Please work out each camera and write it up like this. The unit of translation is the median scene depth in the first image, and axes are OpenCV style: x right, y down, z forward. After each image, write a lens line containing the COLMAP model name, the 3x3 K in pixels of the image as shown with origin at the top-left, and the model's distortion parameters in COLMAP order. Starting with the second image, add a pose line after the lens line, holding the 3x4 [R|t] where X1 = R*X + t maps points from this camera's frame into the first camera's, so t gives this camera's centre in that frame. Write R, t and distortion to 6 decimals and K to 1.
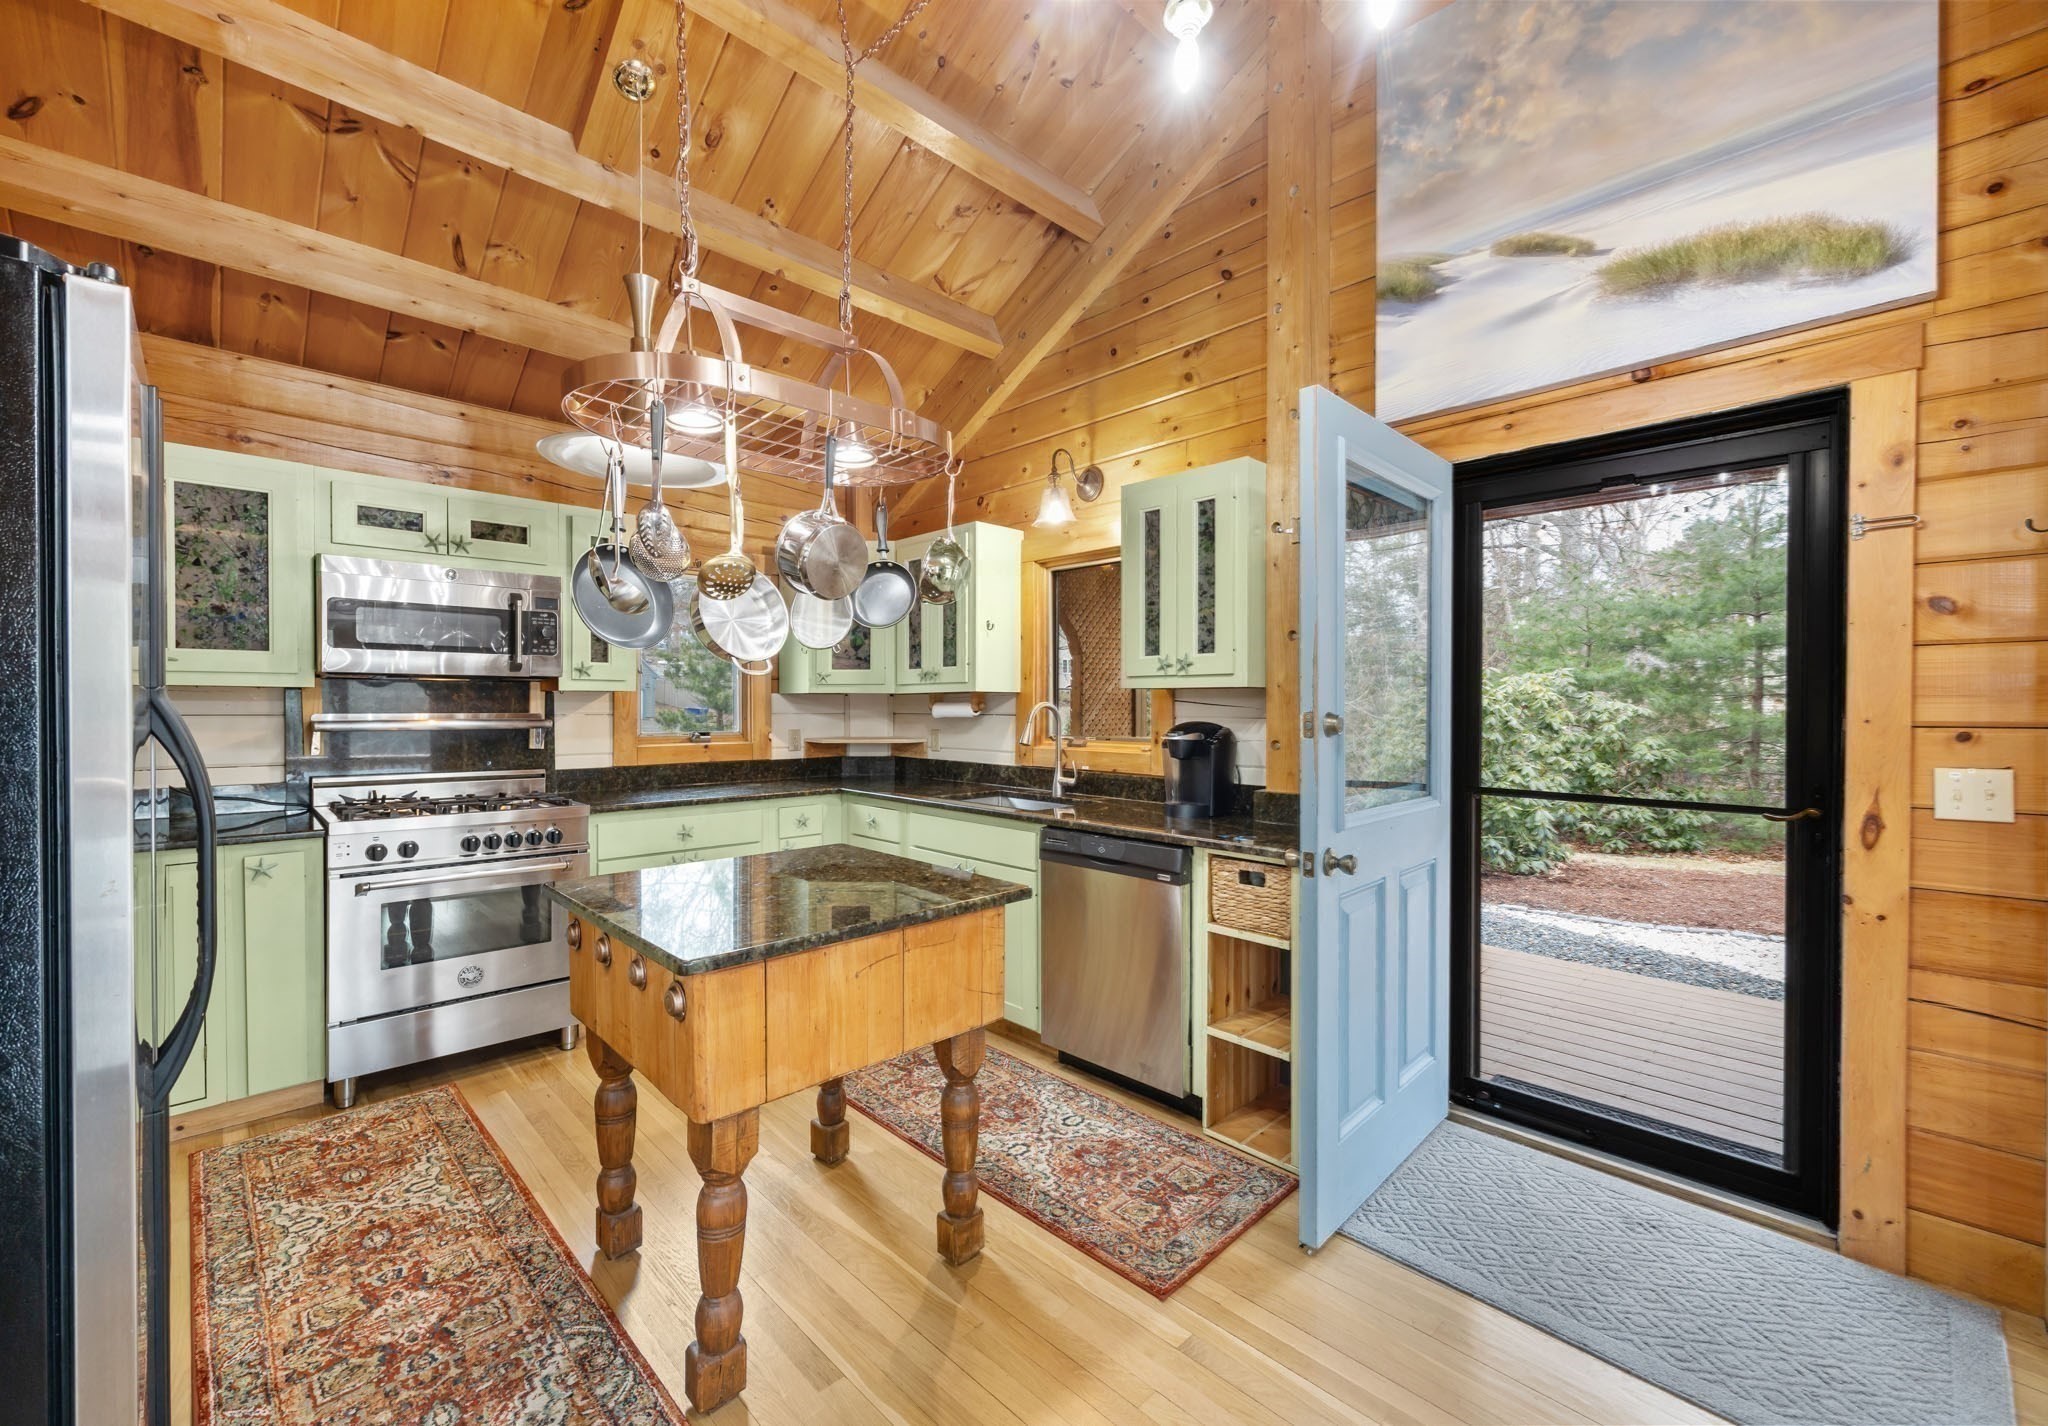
lens RADIAL K [[838.3, 0, 1024.0], [0, 838.3, 713.0], [0, 0, 1]] dist [0.001294, 0.000188]
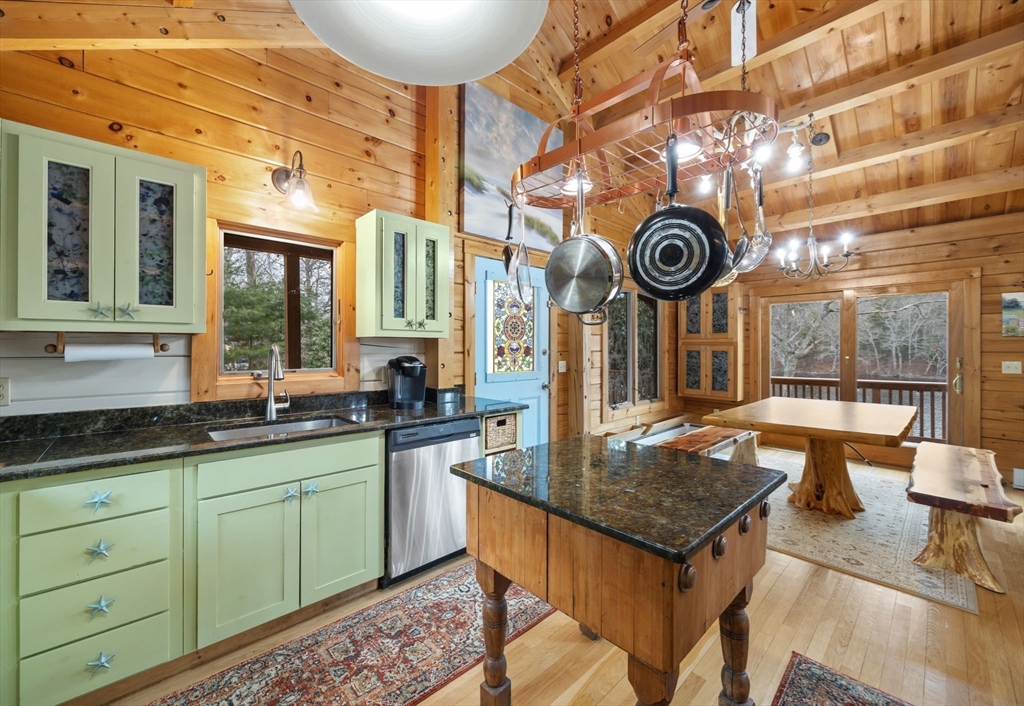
lens RADIAL K [[402.7, 0, 490.0], [0, 402.7, 349.0], [0, 0, 1]] dist [-0.001501, -0.000107]
pose [[0.045052, -0.004069, 0.998976, -0.693902], [0.007789, 0.999963, 0.003722, -0.007571], [-0.998954, 0.007613, 0.045082, 0.823035]]
